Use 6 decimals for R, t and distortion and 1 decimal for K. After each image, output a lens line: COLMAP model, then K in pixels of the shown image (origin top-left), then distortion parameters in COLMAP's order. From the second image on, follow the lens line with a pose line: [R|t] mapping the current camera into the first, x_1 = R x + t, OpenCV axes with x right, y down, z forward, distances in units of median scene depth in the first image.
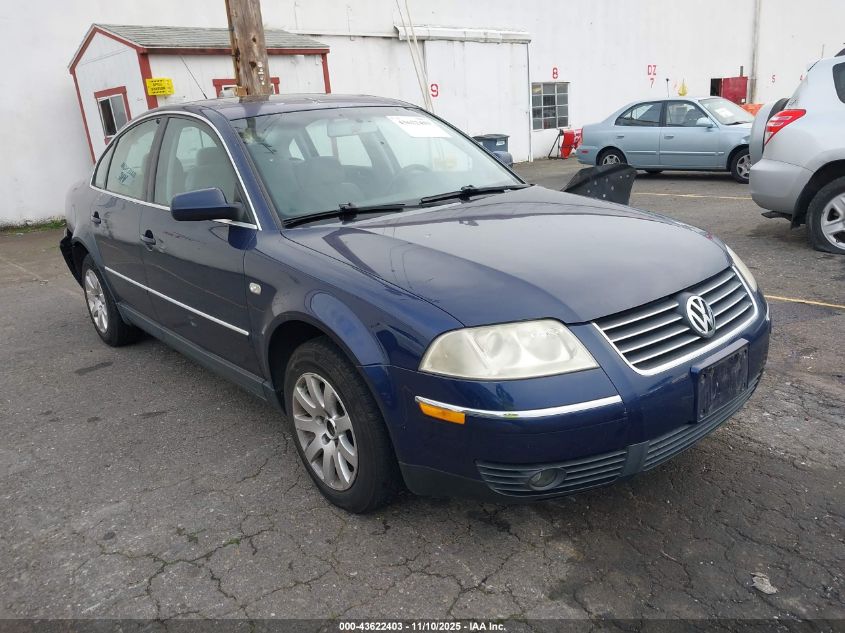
lens RADIAL K [[673.4, 0, 438.5], [0, 673.4, 320.2], [0, 0, 1]] dist [0.004085, 0.002532]
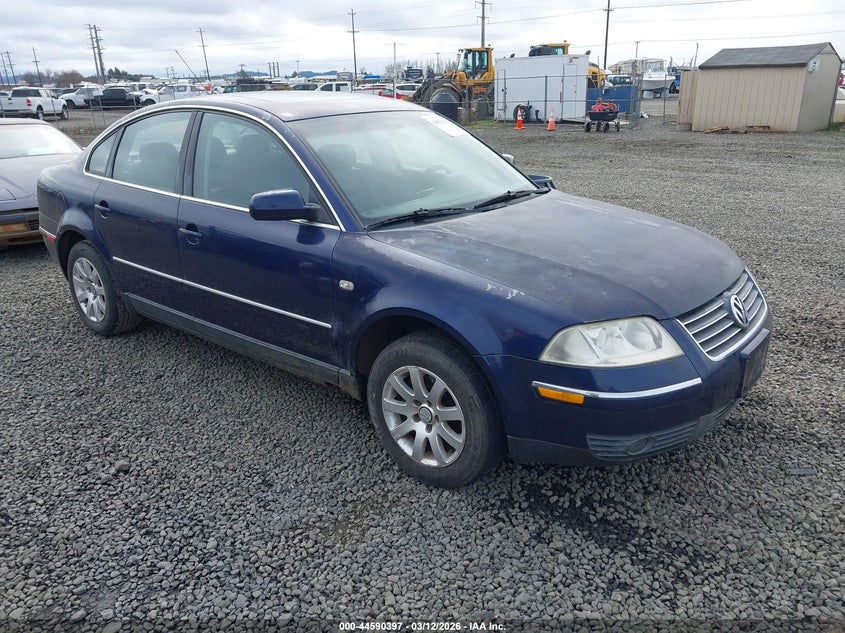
lens RADIAL K [[673.4, 0, 438.5], [0, 673.4, 320.2], [0, 0, 1]] dist [0.004085, 0.002532]
pose [[0.982207, -0.008587, 0.187605, -0.379090], [0.001636, 0.999307, 0.037177, -0.035929], [-0.187795, -0.036208, 0.981541, -0.116066]]
